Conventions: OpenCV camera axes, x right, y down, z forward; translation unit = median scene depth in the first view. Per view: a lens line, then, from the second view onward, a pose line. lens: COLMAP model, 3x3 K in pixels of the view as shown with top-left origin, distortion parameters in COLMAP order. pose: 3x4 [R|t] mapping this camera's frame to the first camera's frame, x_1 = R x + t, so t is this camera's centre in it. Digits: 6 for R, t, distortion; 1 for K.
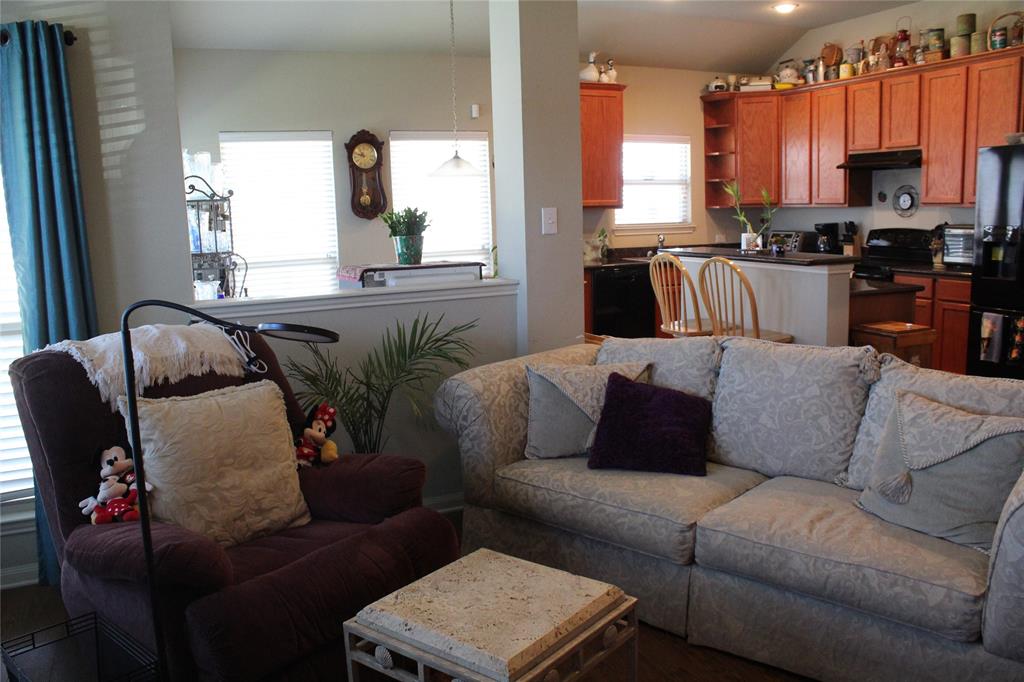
lens RADIAL K [[846.9, 0, 519.4], [0, 846.9, 336.2], [0, 0, 1]] dist [-0.153235, 0.123404]
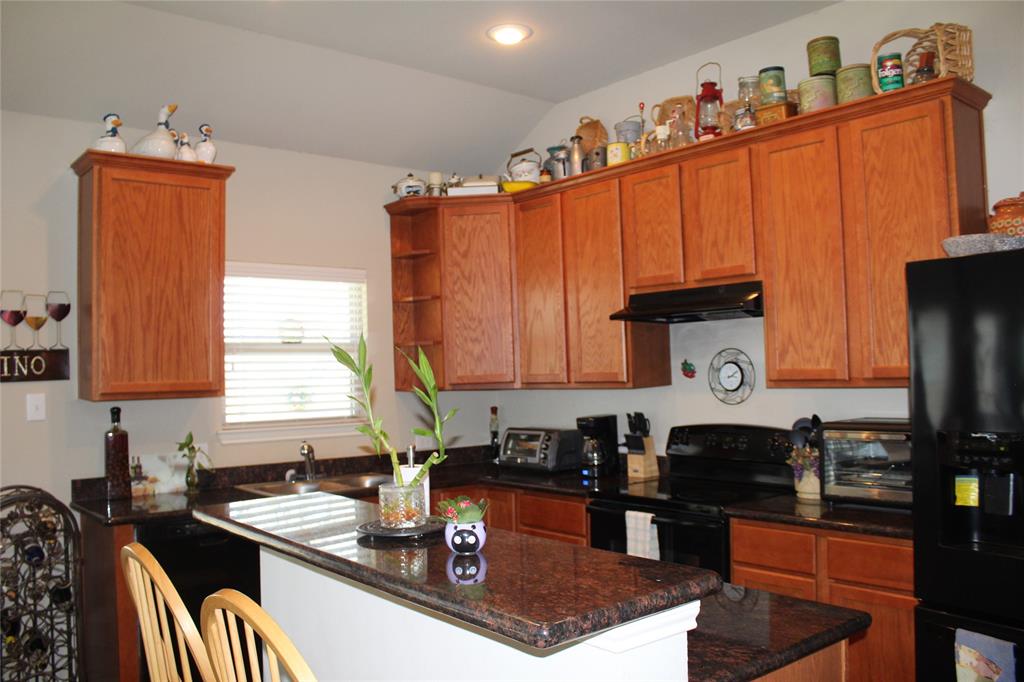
lens RADIAL K [[846.9, 0, 517.0], [0, 846.9, 348.5], [0, 0, 1]] dist [-0.153235, 0.123404]
pose [[0.965986, 0.007124, 0.258496, 0.172398], [0.041667, 0.982271, -0.182778, -0.080578], [-0.255215, 0.187332, 0.948563, 0.468598]]
